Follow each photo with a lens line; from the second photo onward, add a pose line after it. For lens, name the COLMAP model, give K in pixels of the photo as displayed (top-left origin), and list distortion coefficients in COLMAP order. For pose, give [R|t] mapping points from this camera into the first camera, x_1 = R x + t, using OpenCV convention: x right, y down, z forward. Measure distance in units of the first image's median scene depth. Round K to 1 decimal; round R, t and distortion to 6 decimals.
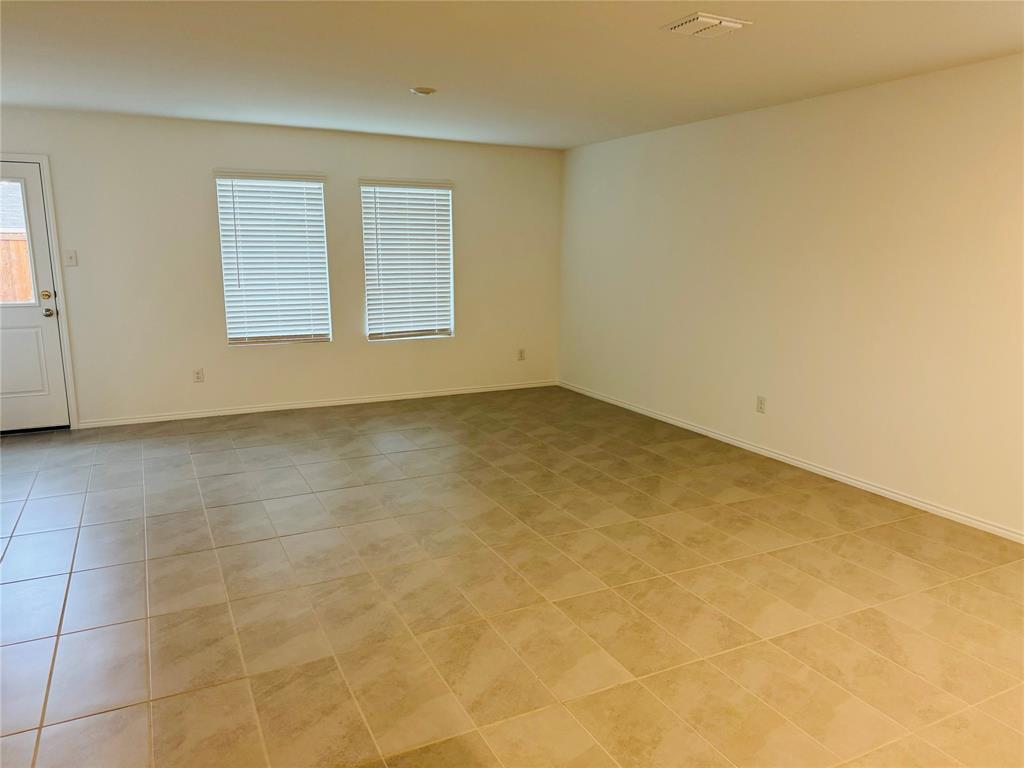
lens RADIAL K [[724.2, 0, 506.9], [0, 724.2, 394.6], [0, 0, 1]] dist [0.024332, -0.021512]
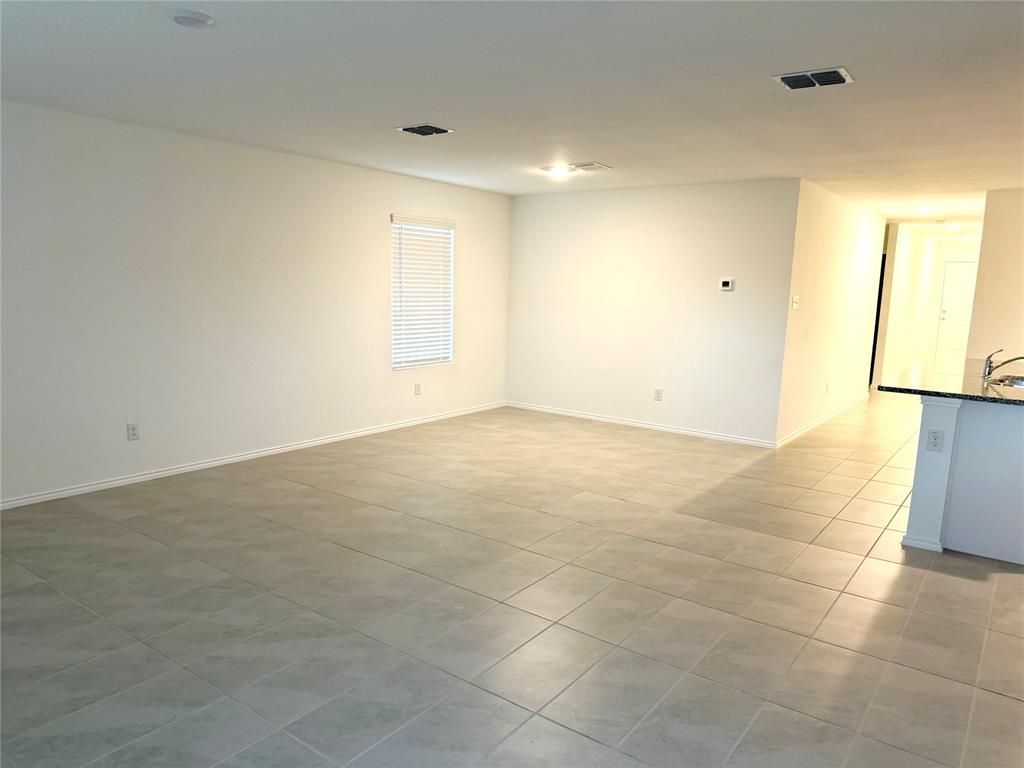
lens RADIAL K [[724.2, 0, 513.5], [0, 724.2, 381.4], [0, 0, 1]] dist [0.024332, -0.021512]
pose [[-0.462903, -0.148471, 0.873886, -0.669831], [0.145447, 0.959788, 0.240109, -0.195342], [-0.874395, 0.238251, -0.422694, 0.893908]]
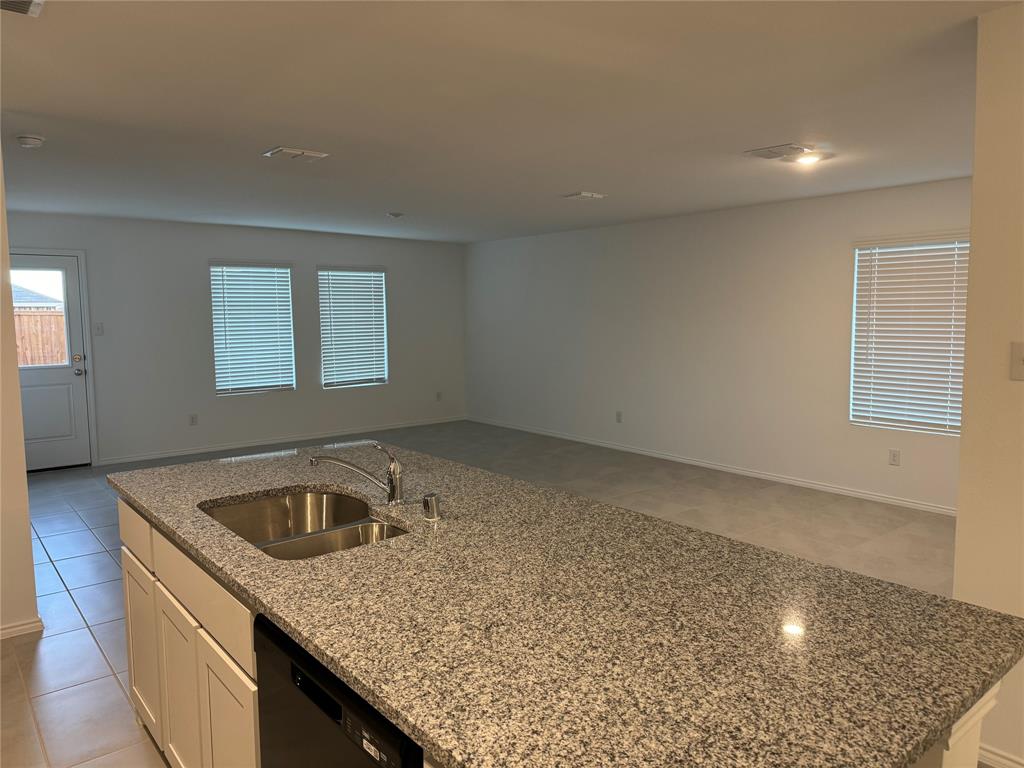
lens RADIAL K [[724.2, 0, 513.2], [0, 724.2, 381.2], [0, 0, 1]] dist [0.024332, -0.021512]
pose [[0.973869, -0.034514, 0.224472, -0.181887], [0.057828, 0.993492, -0.098129, 0.069295], [-0.219625, 0.108546, 0.969527, -0.378663]]
